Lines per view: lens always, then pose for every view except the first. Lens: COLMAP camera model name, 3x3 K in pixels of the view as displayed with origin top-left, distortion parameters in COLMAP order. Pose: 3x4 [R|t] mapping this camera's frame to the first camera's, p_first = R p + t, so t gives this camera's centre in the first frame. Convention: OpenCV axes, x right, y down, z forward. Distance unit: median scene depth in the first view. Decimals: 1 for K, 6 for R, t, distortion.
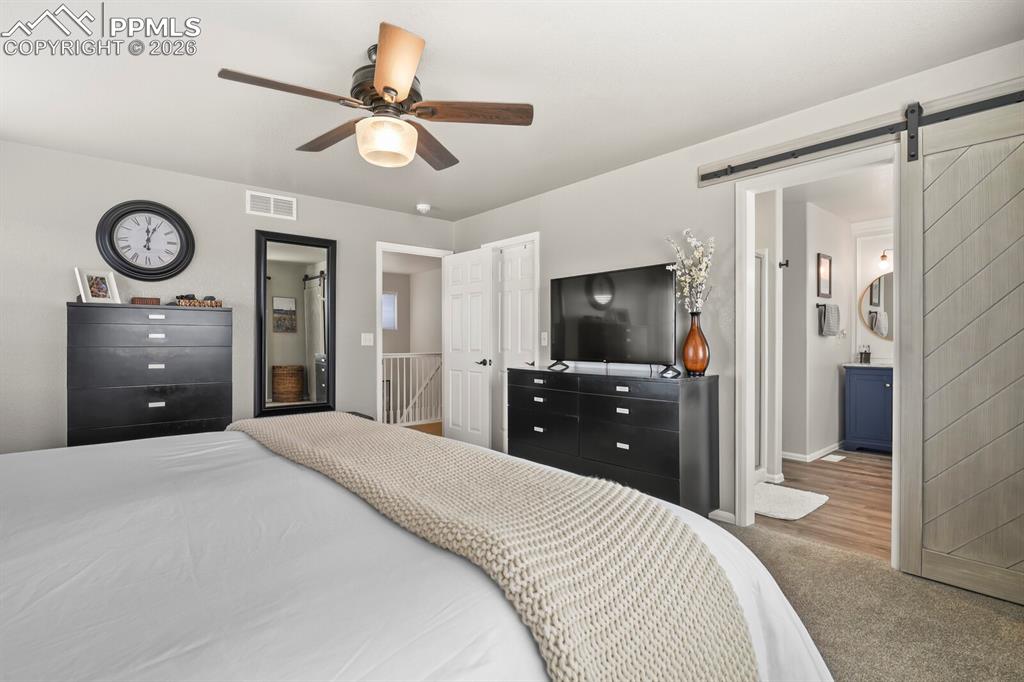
lens RADIAL K [[495.1, 0, 511.0], [0, 495.1, 340.0], [0, 0, 1]] dist [-0.001803, -0.007626]
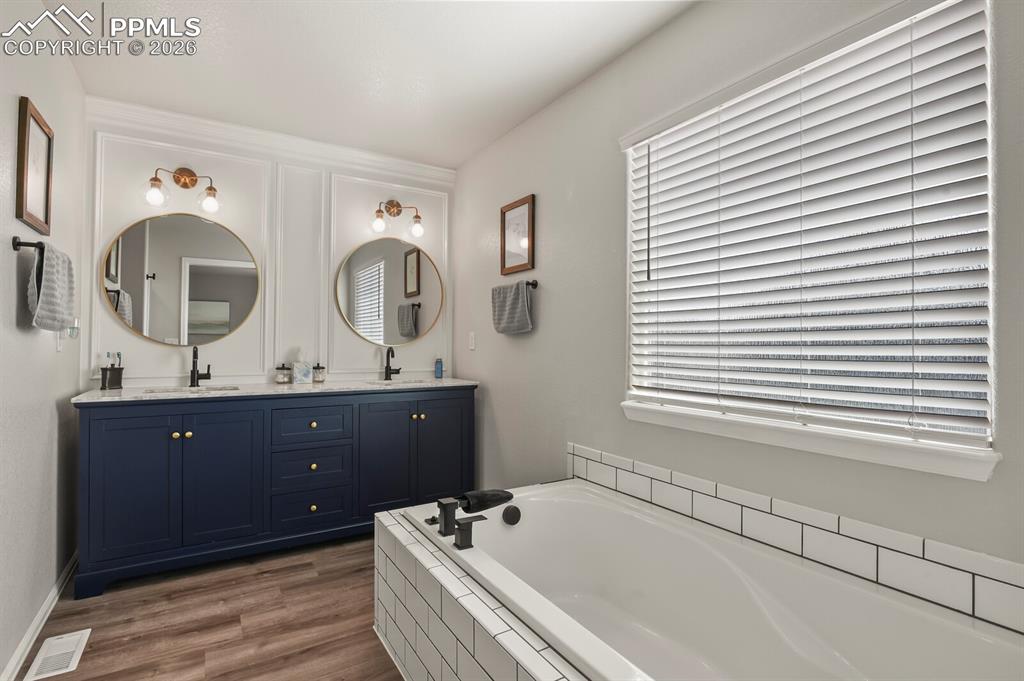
lens RADIAL K [[495.1, 0, 511.0], [0, 495.1, 339.5], [0, 0, 1]] dist [-0.001803, -0.007626]
pose [[0.142481, 0.016690, 0.989657, 0.304574], [-0.005452, 0.999856, -0.016077, 0.003359], [-0.989783, -0.003105, 0.142551, 0.562813]]
